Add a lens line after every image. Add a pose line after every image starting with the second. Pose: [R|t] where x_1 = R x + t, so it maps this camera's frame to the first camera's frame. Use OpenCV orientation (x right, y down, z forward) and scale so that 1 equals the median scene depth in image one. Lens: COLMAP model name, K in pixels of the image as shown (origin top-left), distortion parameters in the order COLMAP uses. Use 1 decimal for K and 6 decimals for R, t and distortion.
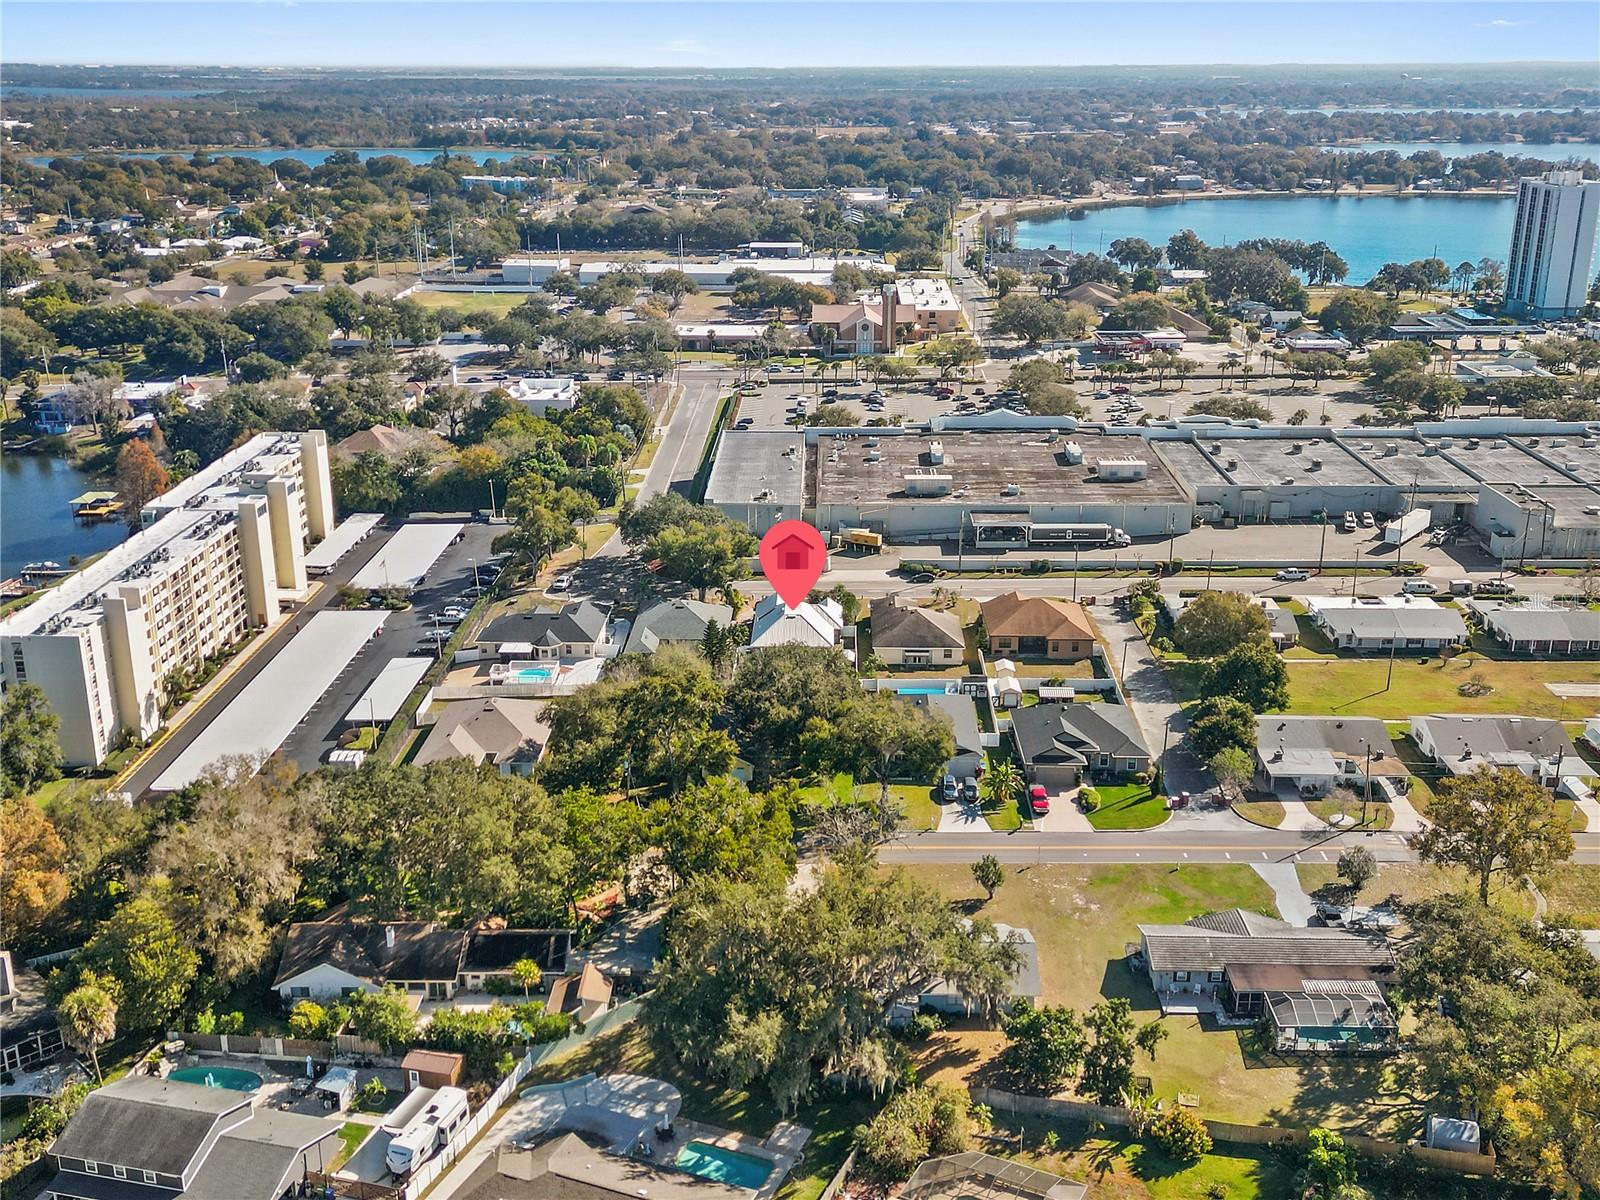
lens RADIAL K [[1633.5, 0, 799.6], [0, 1633.5, 586.3], [0, 0, 1]] dist [0.048841, -0.009983]
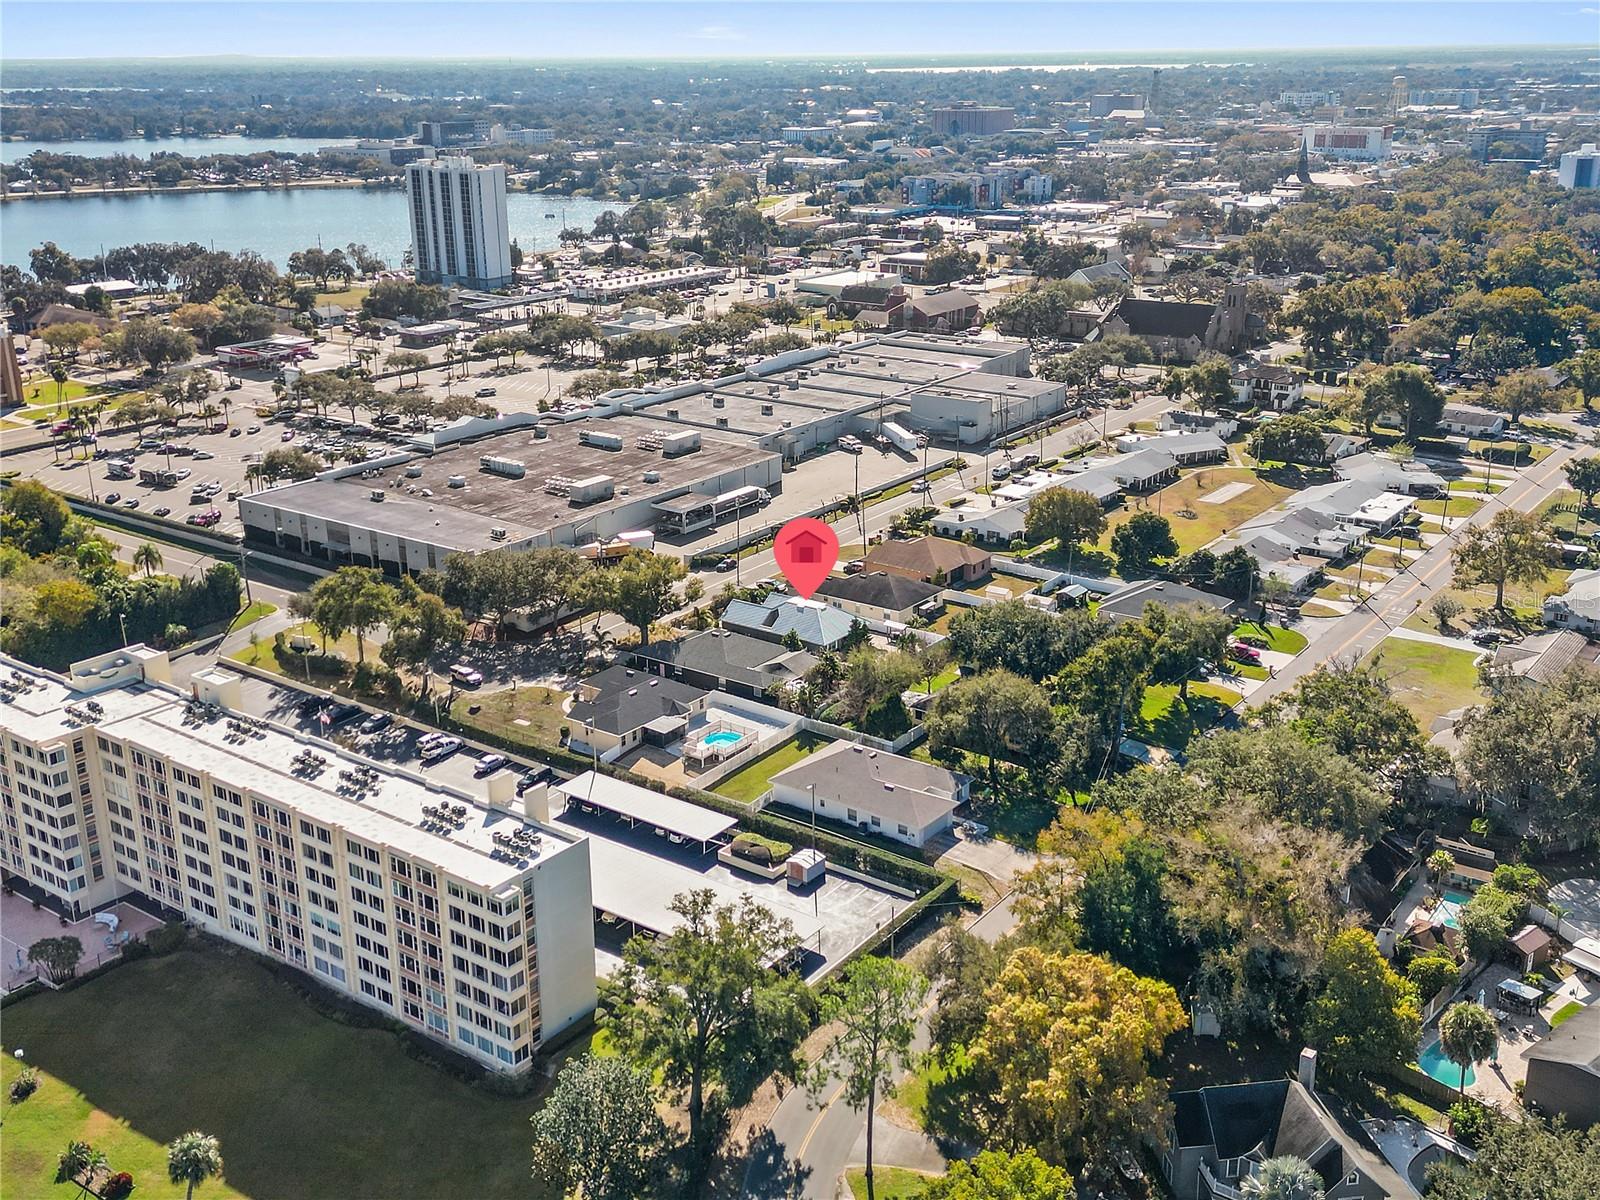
lens RADIAL K [[1633.5, 0, 799.6], [0, 1633.5, 586.3], [0, 0, 1]] dist [0.048841, -0.009983]
pose [[0.578993, -0.254980, 0.774437, -0.833607], [0.254590, 0.958888, 0.125370, -0.131136], [-0.774565, 0.124576, 0.620105, 0.412037]]
